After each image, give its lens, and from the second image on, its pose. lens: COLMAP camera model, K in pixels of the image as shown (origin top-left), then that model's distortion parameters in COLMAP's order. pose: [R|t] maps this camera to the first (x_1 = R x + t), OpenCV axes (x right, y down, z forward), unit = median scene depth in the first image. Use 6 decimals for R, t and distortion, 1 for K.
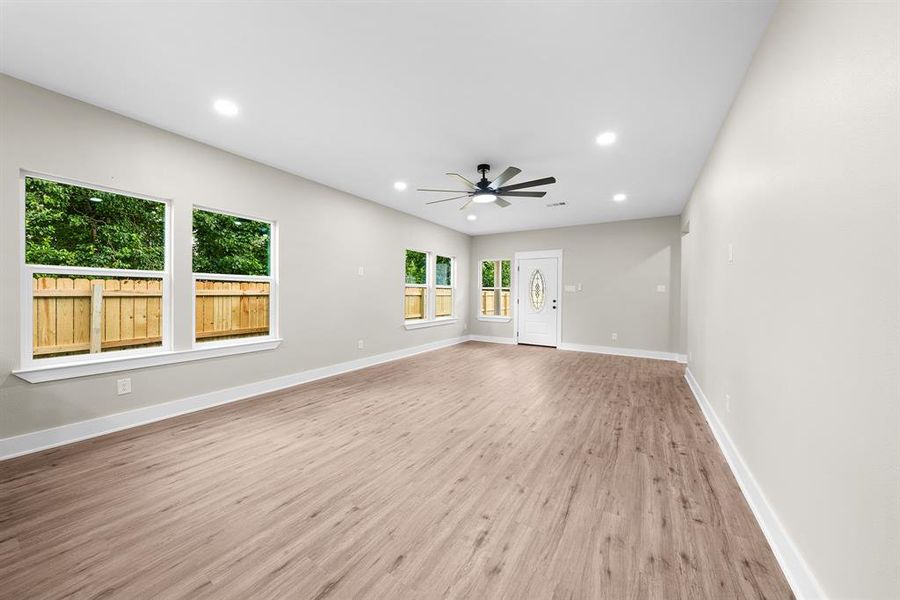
lens RADIAL K [[309.0, 0, 445.8], [0, 309.0, 296.7], [0, 0, 1]] dist [-0.001886, -0.000046]
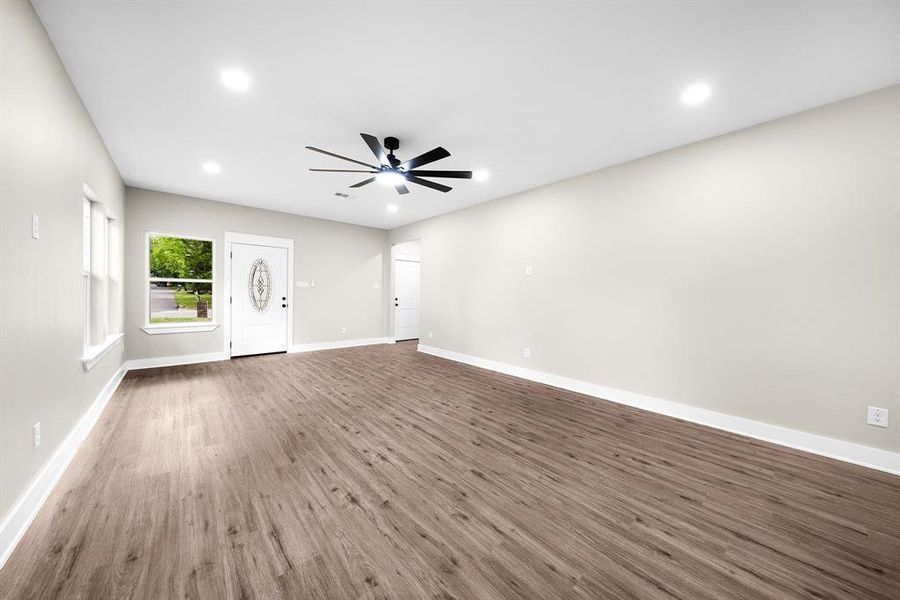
lens RADIAL K [[308.0, 0, 448.3], [0, 308.0, 294.3], [0, 0, 1]] dist [0.001109, 0.000181]
pose [[0.280231, -0.008757, 0.959893, -0.729764], [-0.003076, 0.999945, 0.010020, -0.015254], [-0.959928, -0.005761, 0.280189, 0.690645]]
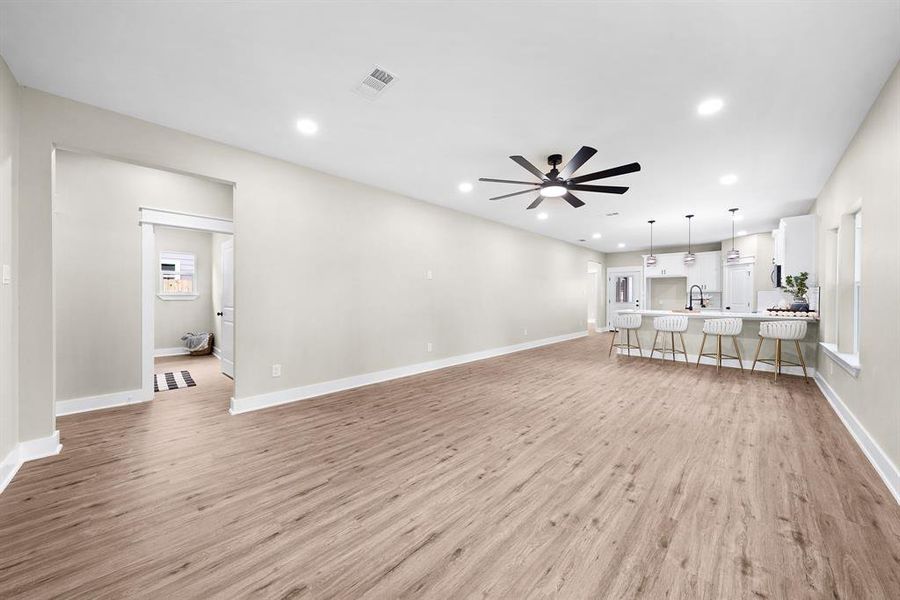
lens RADIAL K [[309.0, 0, 445.8], [0, 309.0, 296.7], [0, 0, 1]] dist [-0.001886, -0.000046]
pose [[-0.975568, -0.014713, 0.219206, 0.259988], [-0.011977, 0.999833, 0.013808, -0.019991], [-0.219372, 0.010846, -0.975581, 2.217586]]
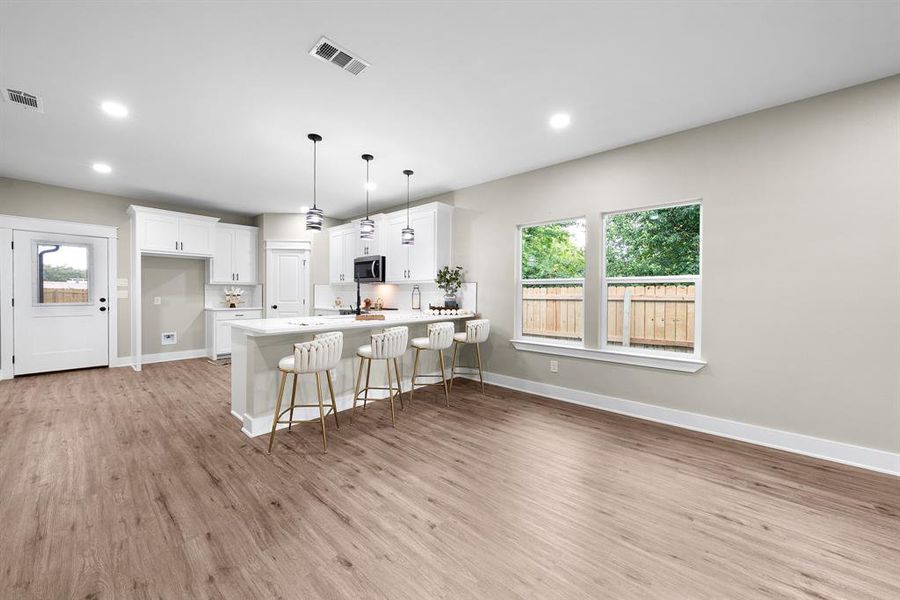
lens RADIAL K [[328.4, 0, 448.3], [0, 328.4, 298.0], [0, 0, 1]] dist [0.000717, 0.000039]
pose [[-0.149029, 0.001993, -0.988831, 0.358364], [-0.018091, 0.999825, 0.004741, -0.003407], [0.988667, 0.018595, -0.148967, 0.623949]]
